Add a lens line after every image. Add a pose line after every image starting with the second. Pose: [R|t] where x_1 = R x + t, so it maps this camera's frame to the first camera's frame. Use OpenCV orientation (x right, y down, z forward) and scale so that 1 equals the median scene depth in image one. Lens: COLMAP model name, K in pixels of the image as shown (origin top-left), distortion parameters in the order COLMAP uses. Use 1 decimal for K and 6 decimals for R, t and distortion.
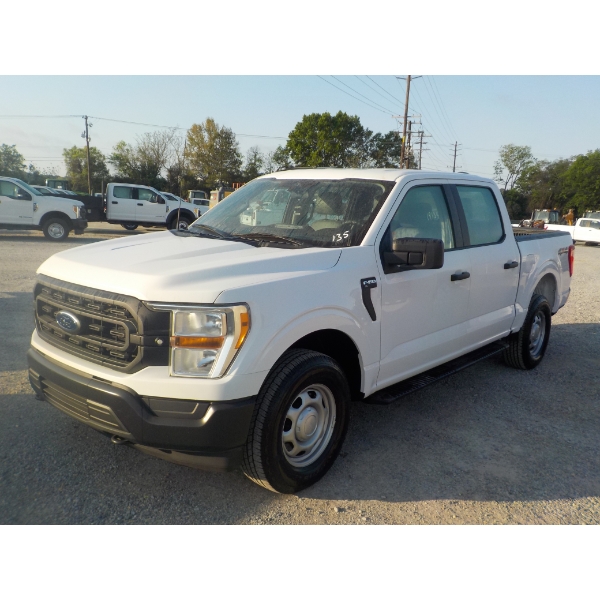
lens RADIAL K [[619.5, 0, 300.0], [0, 619.5, 300.0], [0, 0, 1]] dist [0.013007, 0.003526]
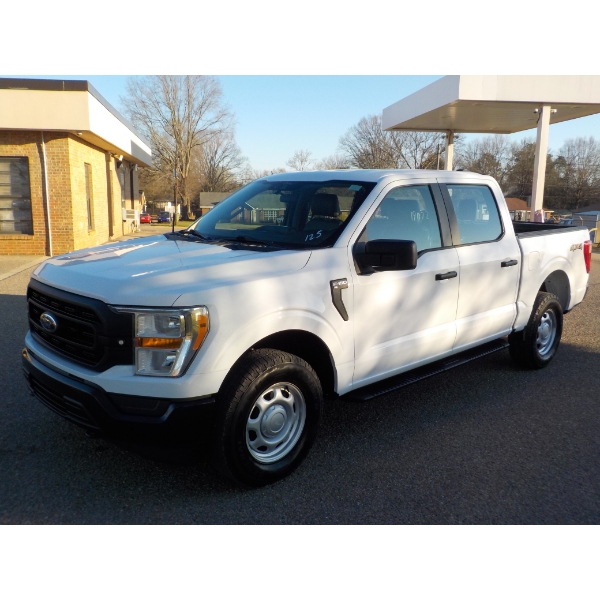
lens RADIAL K [[619.5, 0, 300.0], [0, 619.5, 300.0], [0, 0, 1]] dist [0.013007, 0.003526]
pose [[0.995614, -0.006607, -0.093323, 0.147293], [0.007123, 0.999961, 0.005202, -0.007277], [0.093285, -0.005844, 0.995622, -0.026095]]
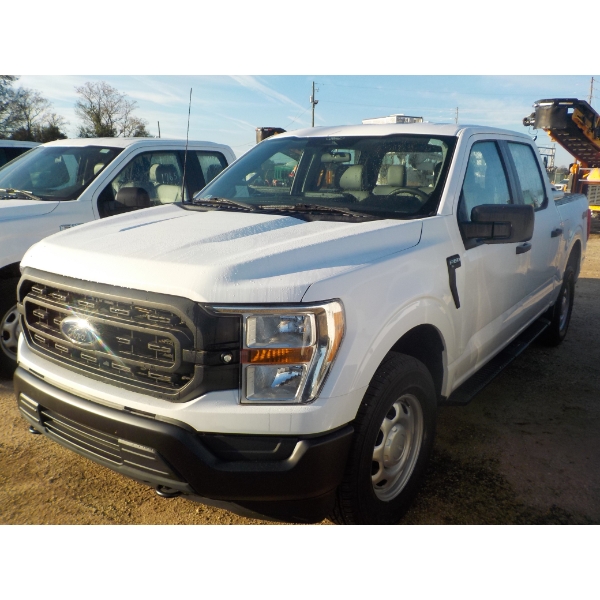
lens RADIAL K [[619.5, 0, 300.0], [0, 619.5, 300.0], [0, 0, 1]] dist [0.013007, 0.003526]
pose [[0.992767, -0.044165, 0.111641, -0.184752], [0.038814, 0.998012, 0.049655, -0.027166], [-0.113612, -0.044963, 0.992507, 0.234764]]
